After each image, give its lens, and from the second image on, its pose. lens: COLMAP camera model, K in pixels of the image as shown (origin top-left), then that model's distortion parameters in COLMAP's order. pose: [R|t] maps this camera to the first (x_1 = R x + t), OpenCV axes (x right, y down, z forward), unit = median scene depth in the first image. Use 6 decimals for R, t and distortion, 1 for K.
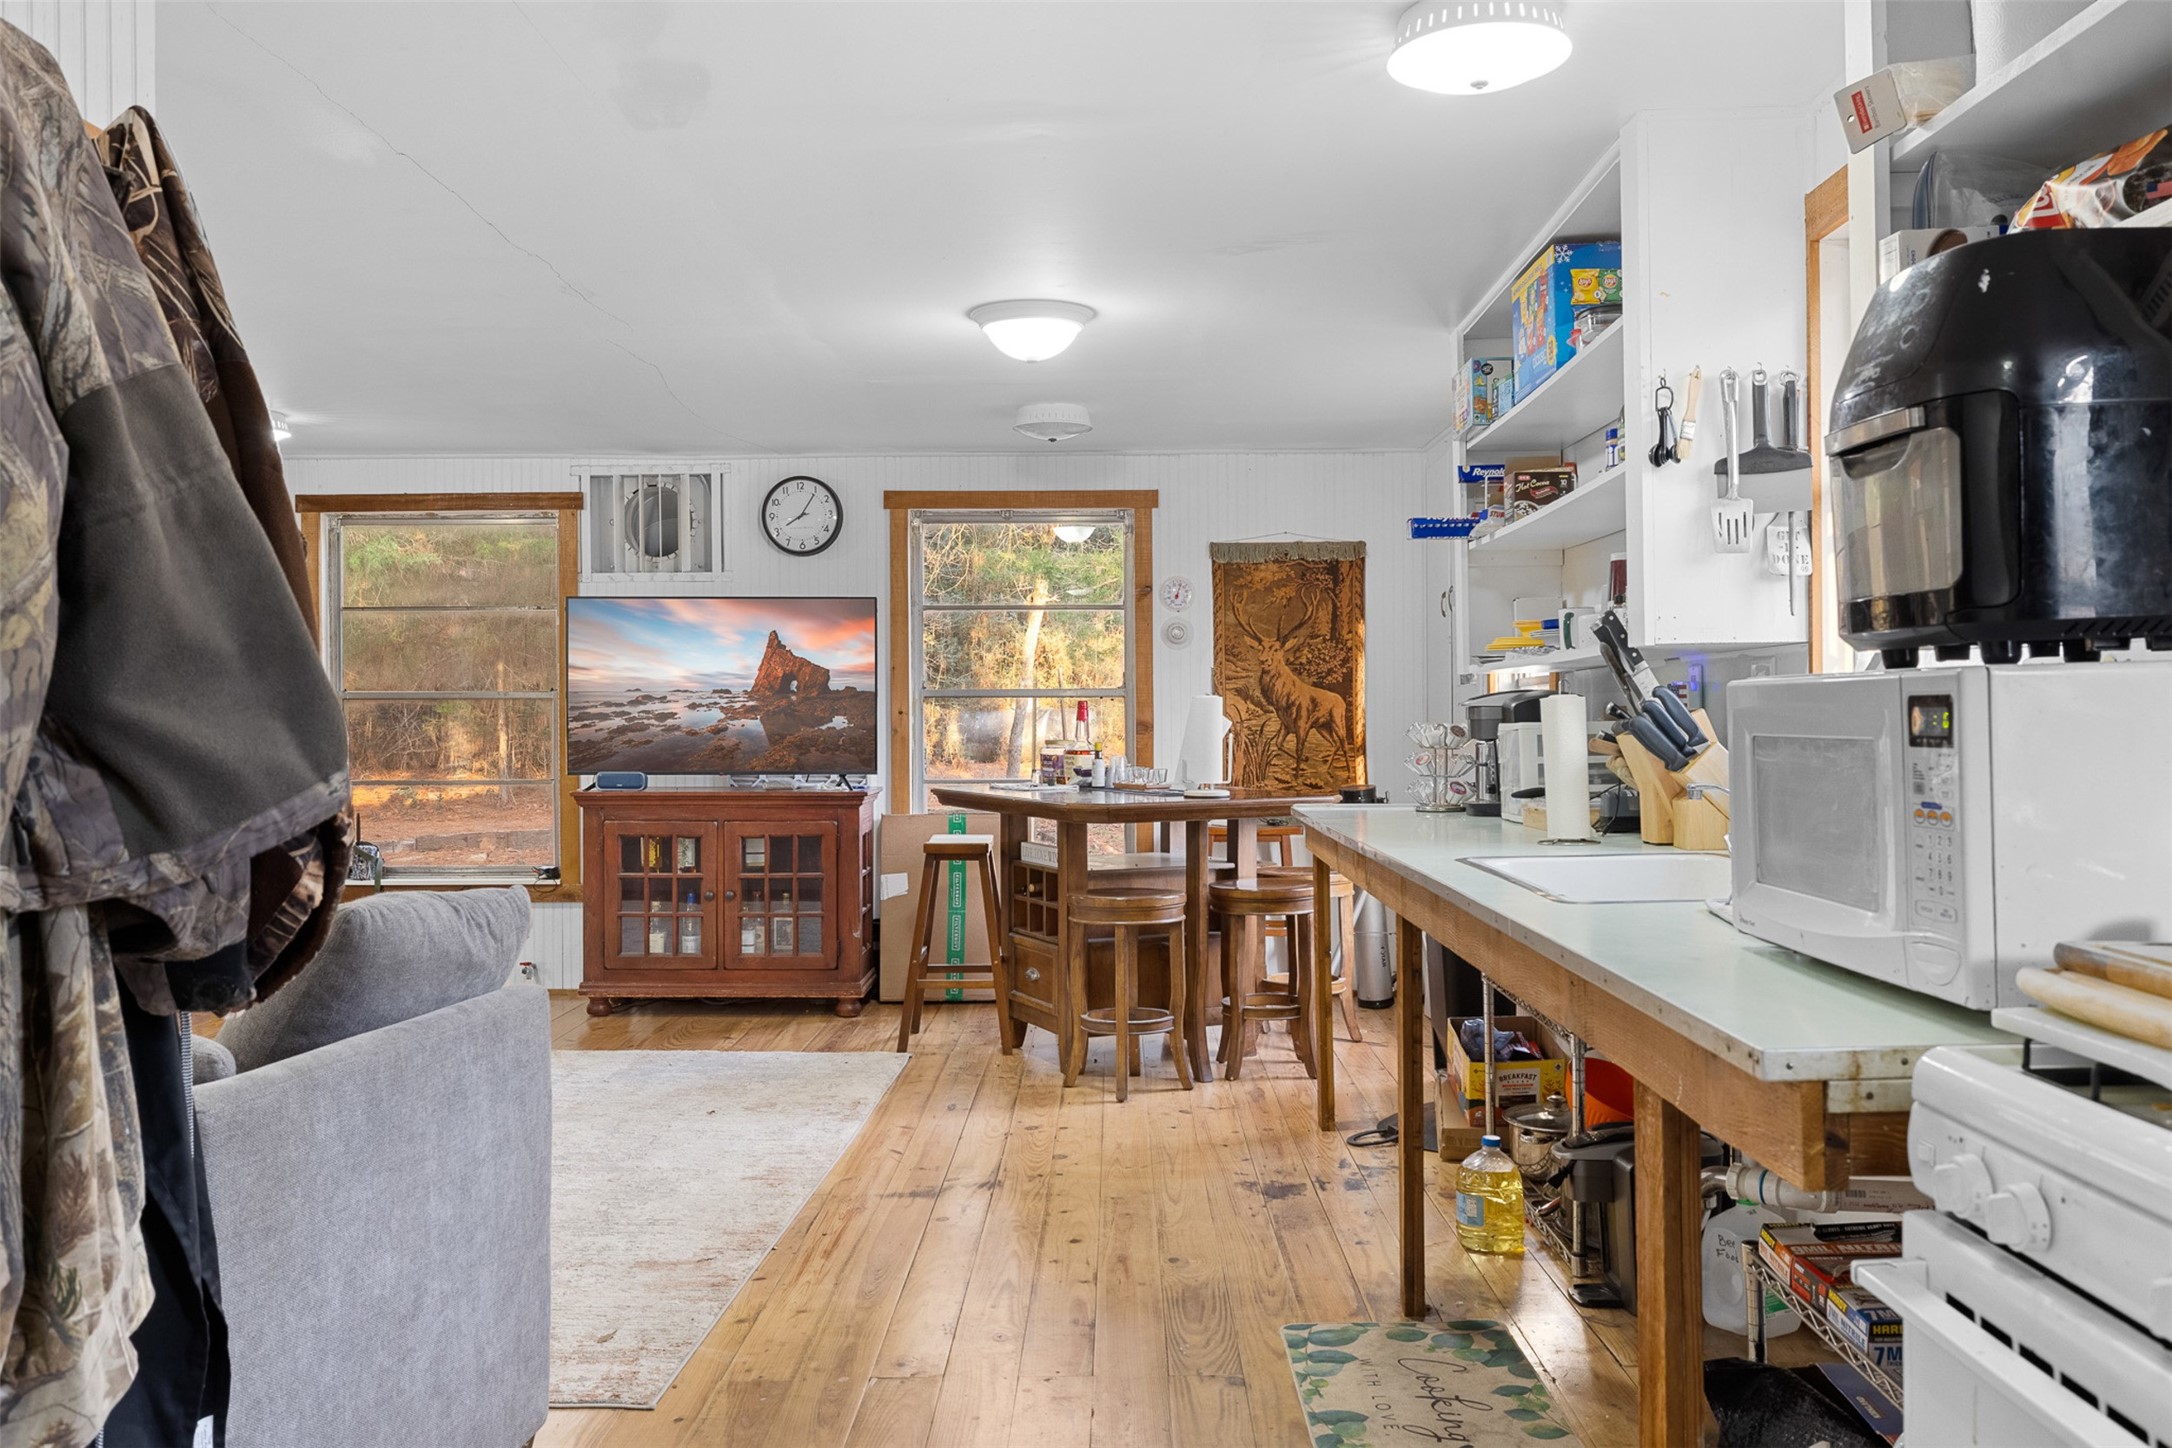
lens RADIAL K [[1762.1, 0, 1085.3], [0, 1762.1, 718.4], [0, 0, 1]] dist [-0.003429, -0.000417]
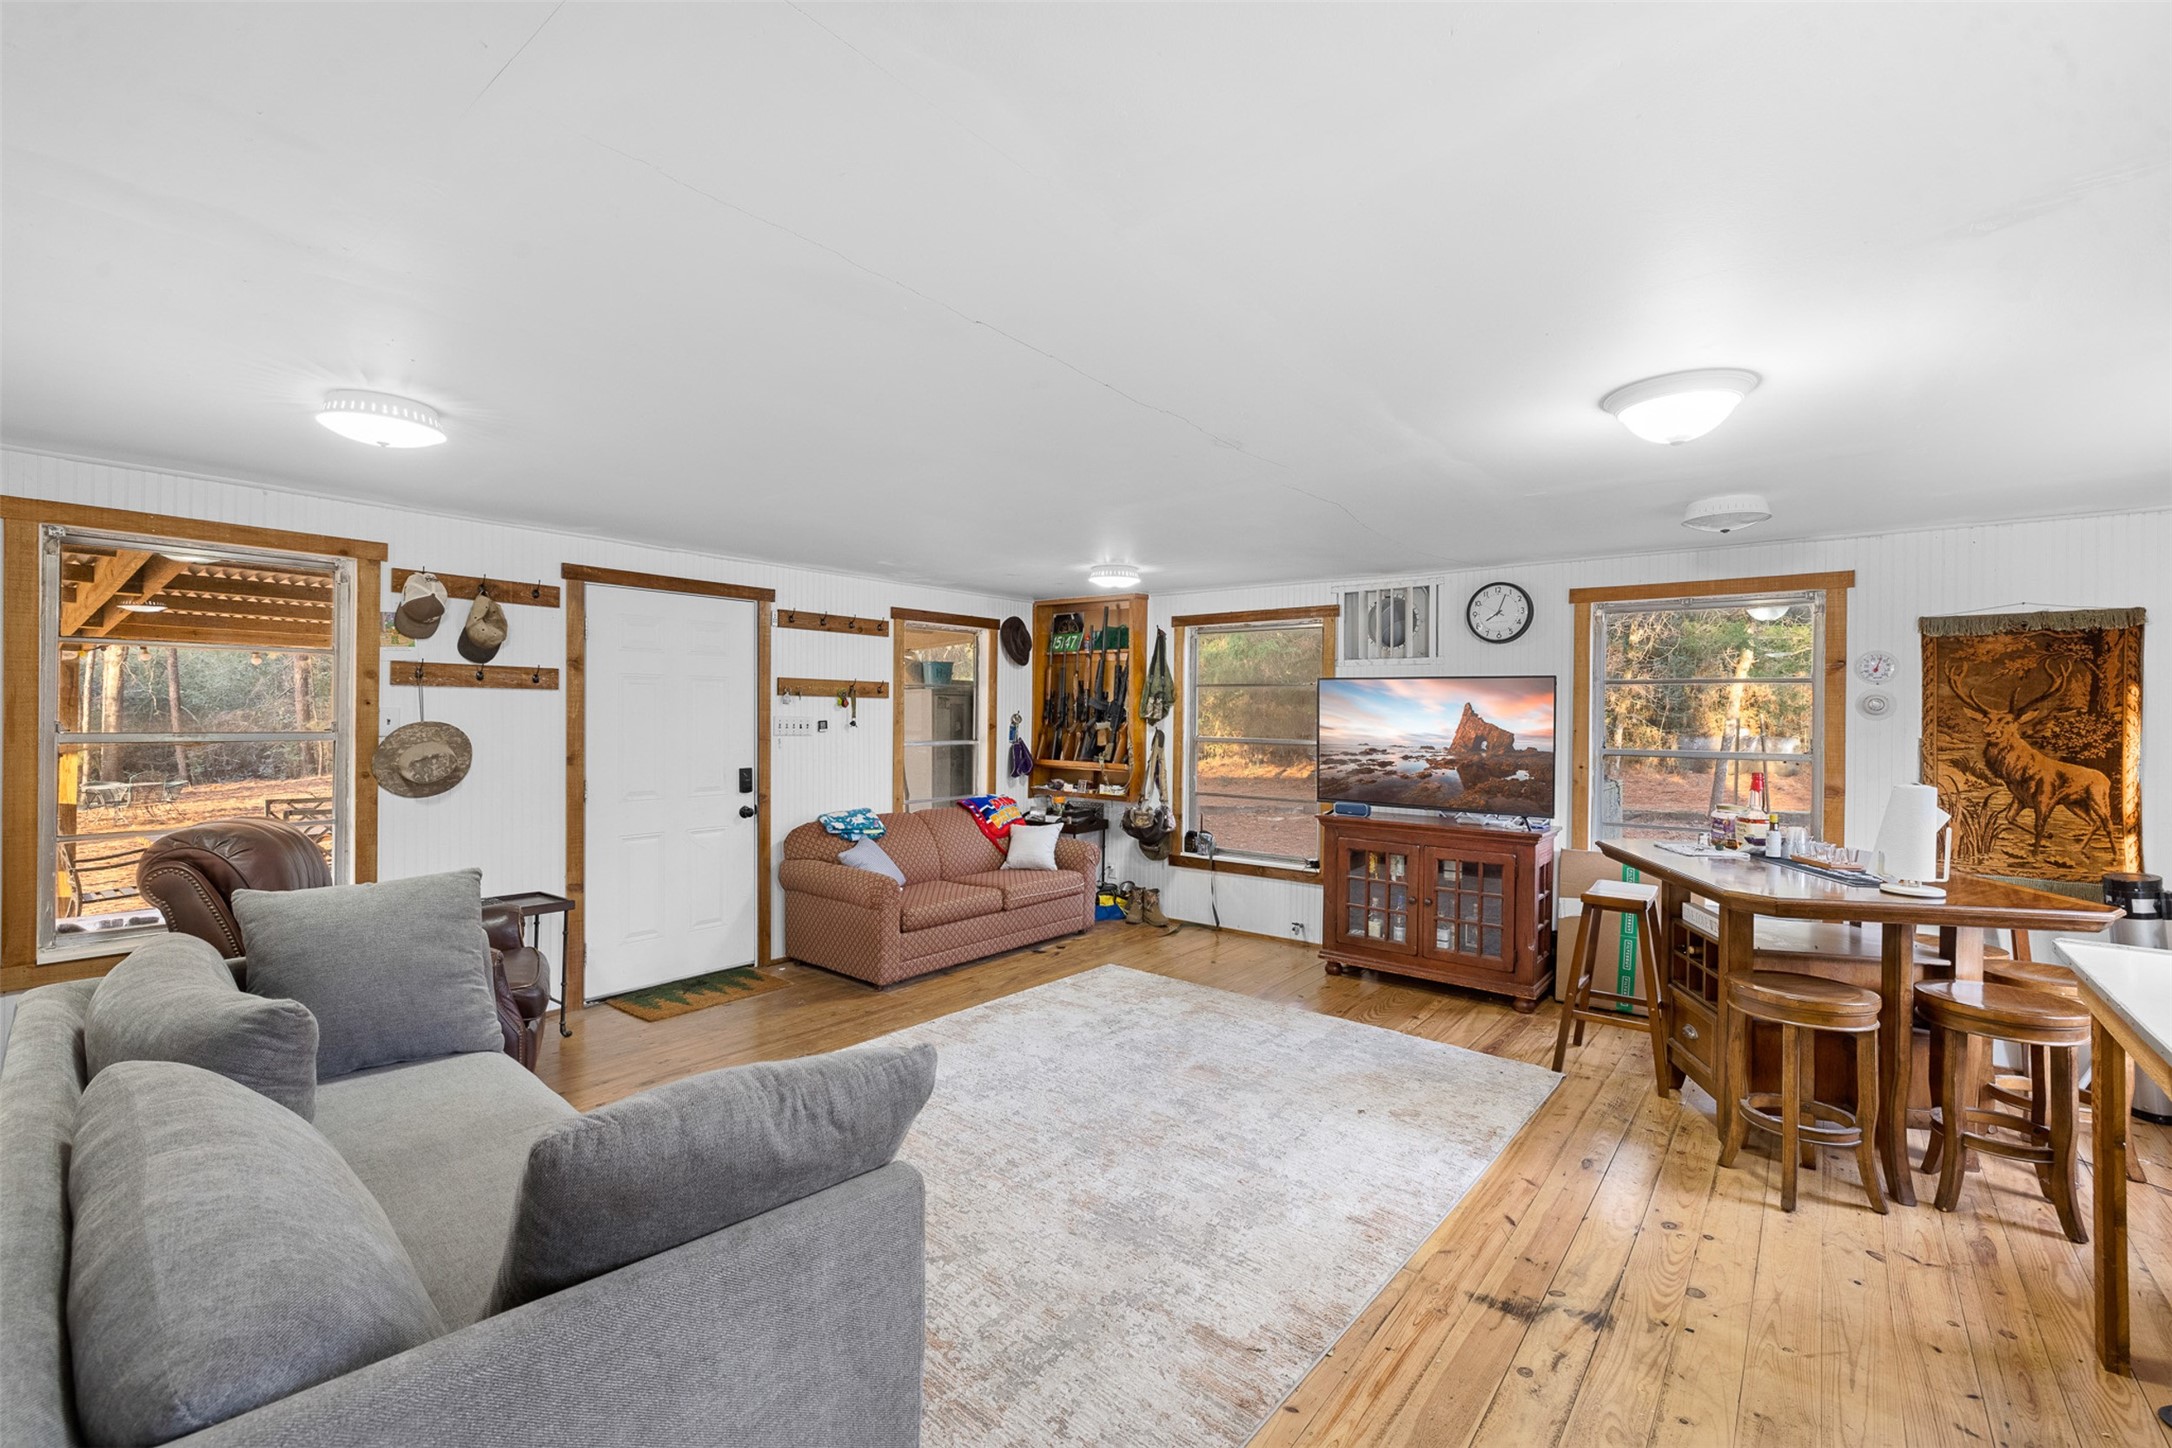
lens RADIAL K [[923.2, 0, 1086.2], [0, 923.2, 716.9], [0, 0, 1]] dist [0.002613, 0.000248]
pose [[0.791510, 0.014880, -0.610975, 0.017436], [-0.018728, 0.999825, 0.000088, -0.034385], [0.610870, 0.011373, 0.791650, 0.290193]]
